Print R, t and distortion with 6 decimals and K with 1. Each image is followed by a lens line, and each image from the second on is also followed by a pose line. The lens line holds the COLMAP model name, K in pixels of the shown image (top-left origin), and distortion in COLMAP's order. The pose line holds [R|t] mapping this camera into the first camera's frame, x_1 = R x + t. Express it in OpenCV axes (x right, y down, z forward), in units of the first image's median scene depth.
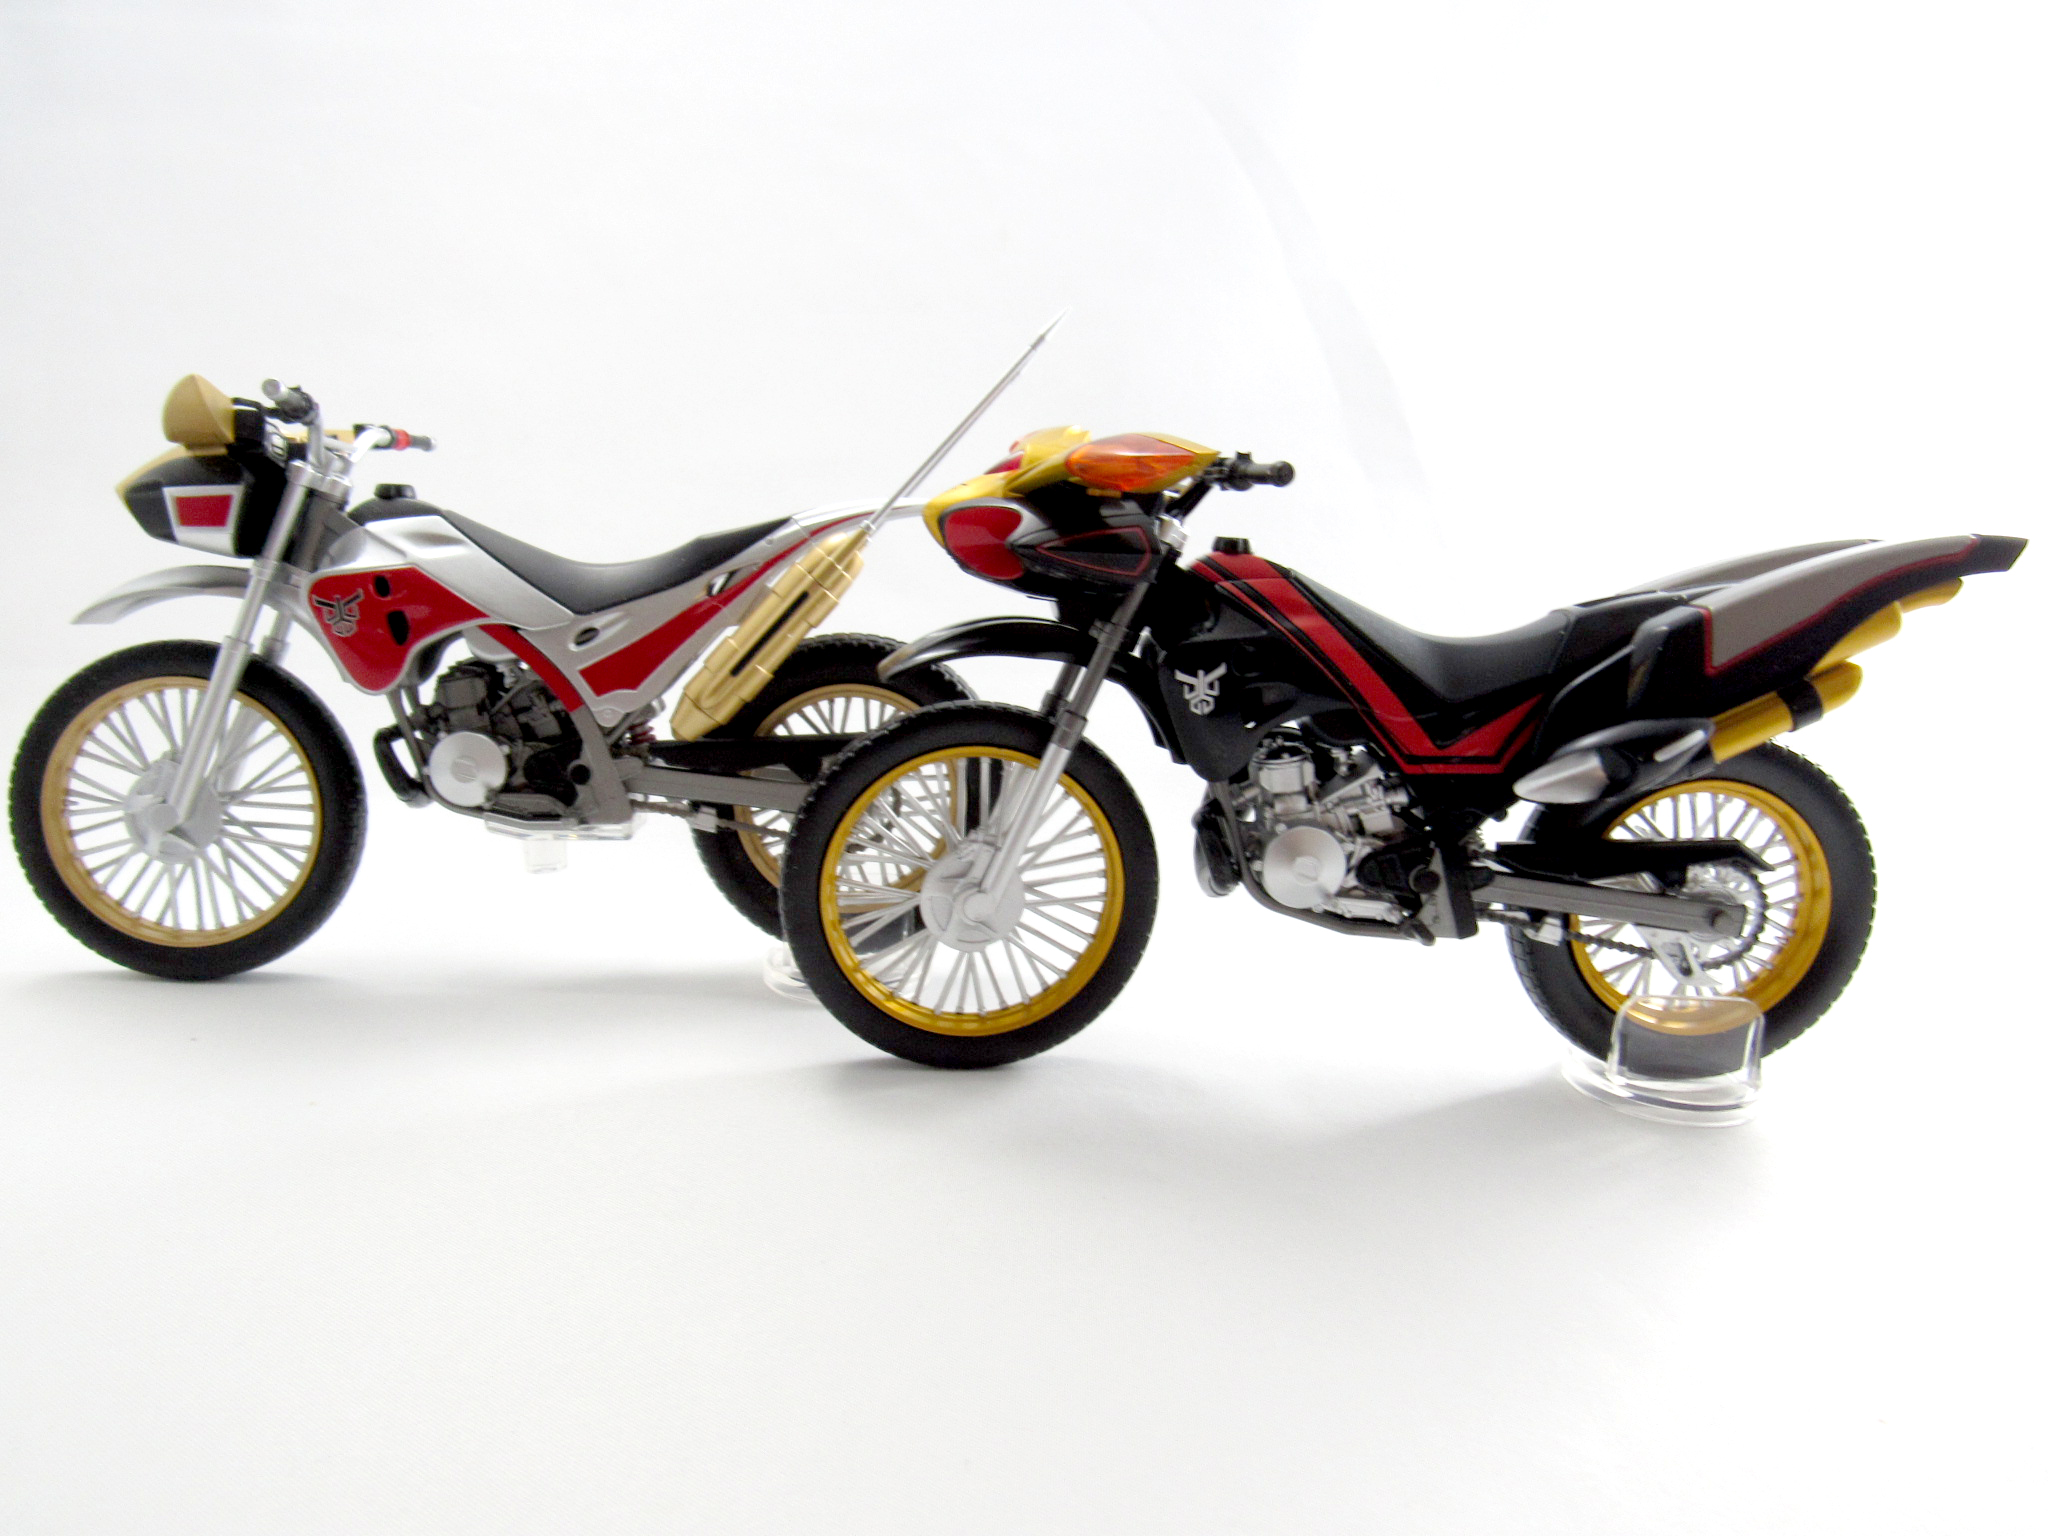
lens RADIAL K [[1517.8, 0, 1024.0], [0, 1517.8, 768.0], [0, 0, 1]] dist [-0.009503, 0.000969]
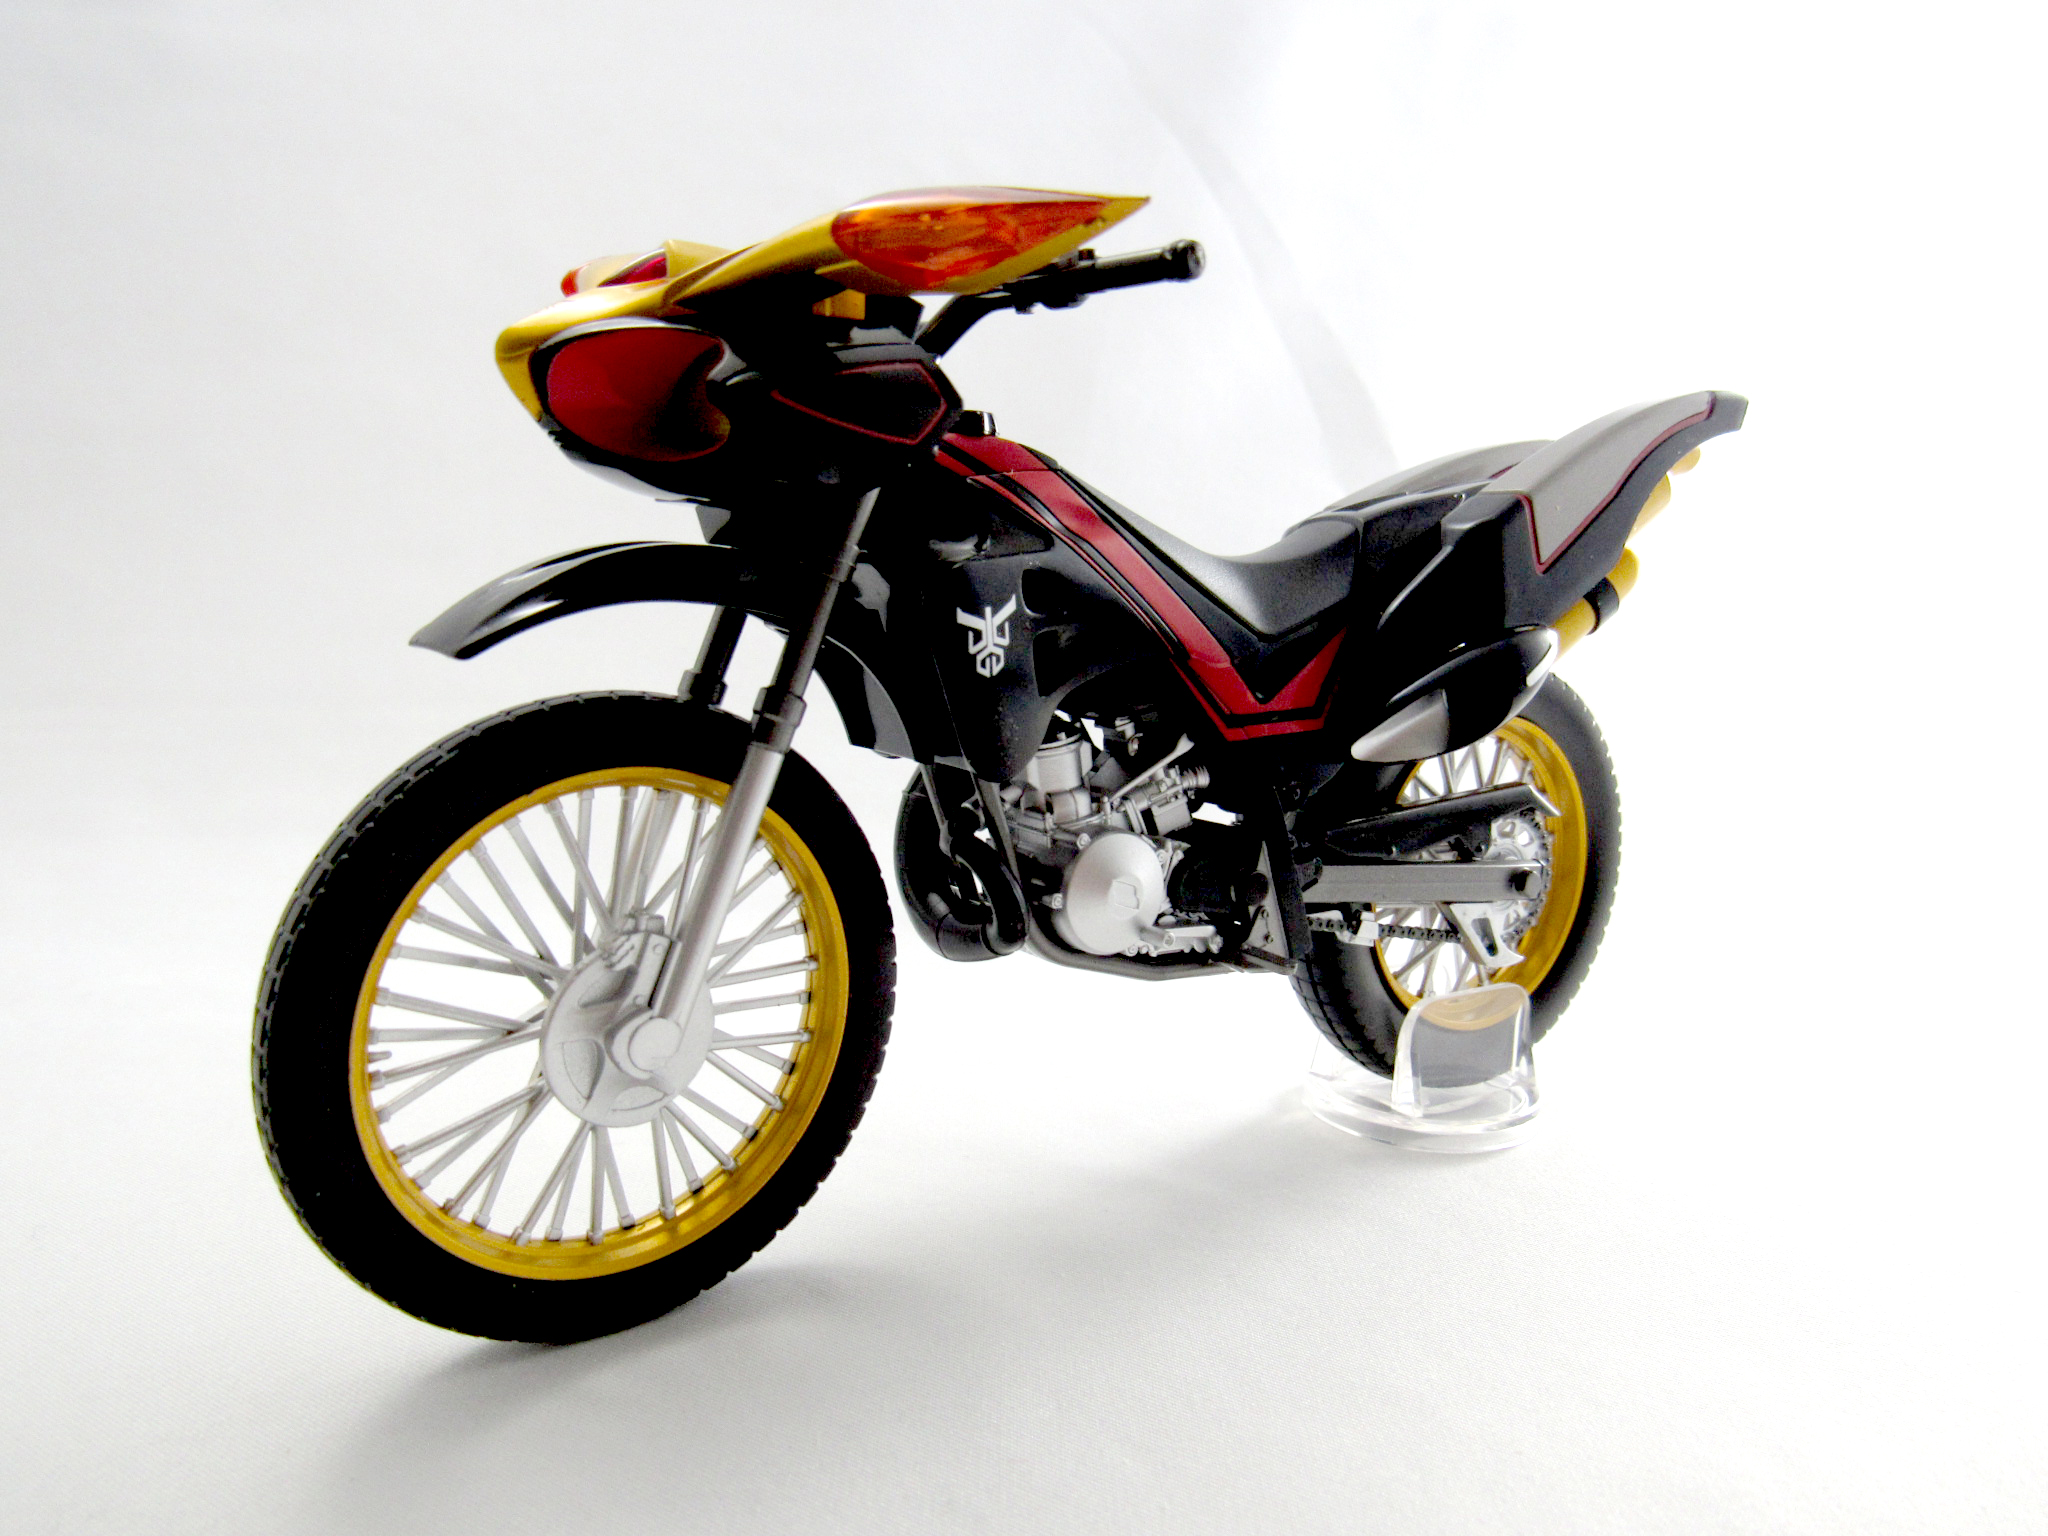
lens RADIAL K [[1512.9, 0, 1024.0], [0, 1512.9, 768.0], [0, 0, 1]] dist [-0.051297, -0.002190]
pose [[0.846511, -0.106315, 0.521648, -0.195710], [0.122577, 0.992453, 0.003354, 0.001967], [-0.518068, 0.061102, 0.853154, 0.434872]]
